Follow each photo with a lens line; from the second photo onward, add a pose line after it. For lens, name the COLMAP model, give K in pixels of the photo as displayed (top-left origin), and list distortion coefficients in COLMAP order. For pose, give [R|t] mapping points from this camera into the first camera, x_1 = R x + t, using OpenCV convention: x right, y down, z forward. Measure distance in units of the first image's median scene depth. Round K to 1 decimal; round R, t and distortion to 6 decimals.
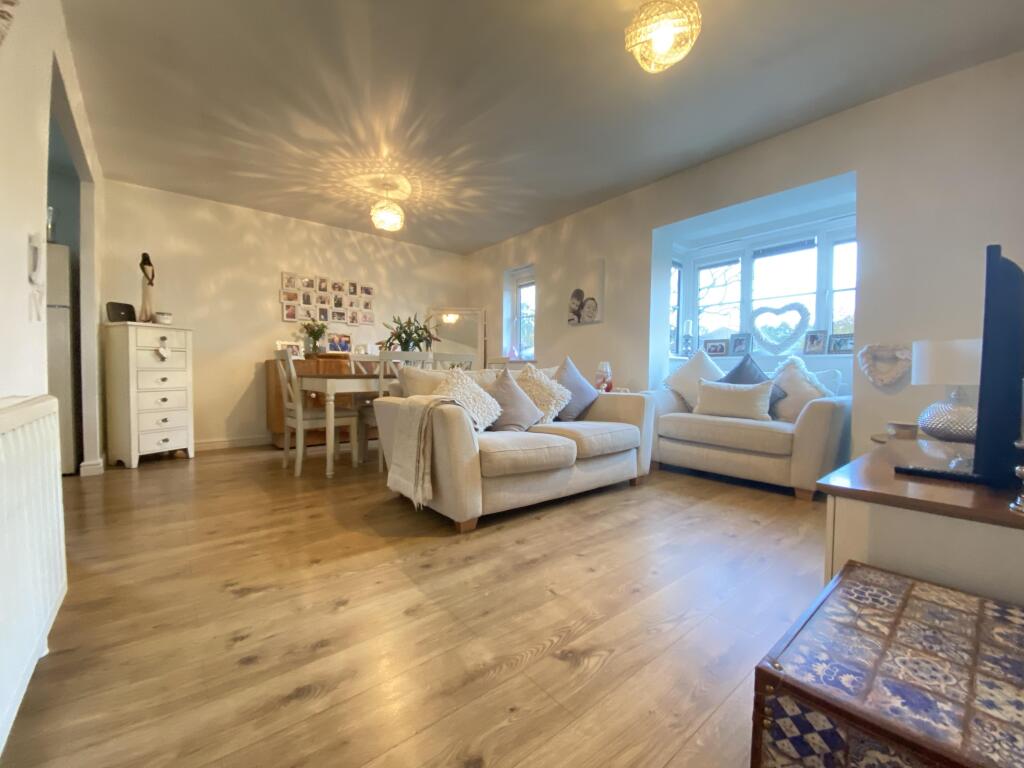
lens RADIAL K [[421.8, 0, 512.0], [0, 421.8, 384.0], [0, 0, 1]] dist [0.027881, 0.000068]
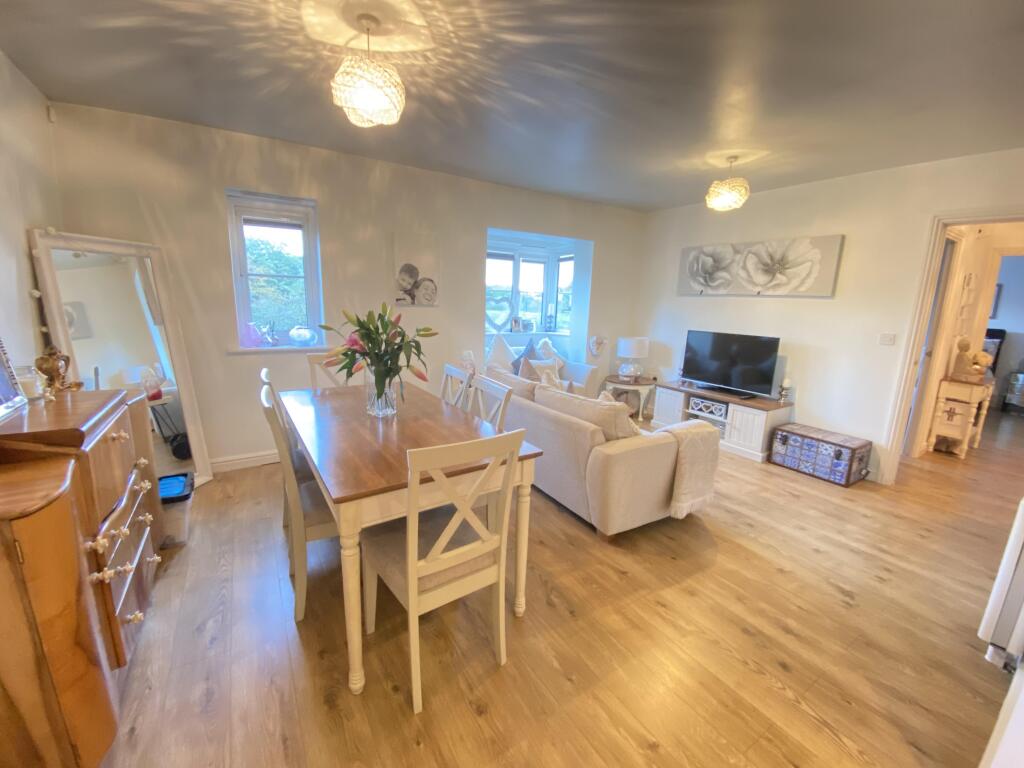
lens RADIAL K [[410.3, 0, 512.0], [0, 410.3, 384.0], [0, 0, 1]] dist [-0.000362, -0.000239]
pose [[0.116212, -0.205996, 0.971628, -0.991046], [-0.006656, 0.978073, 0.208158, -0.236357], [-0.993202, -0.030657, 0.112292, 1.015314]]
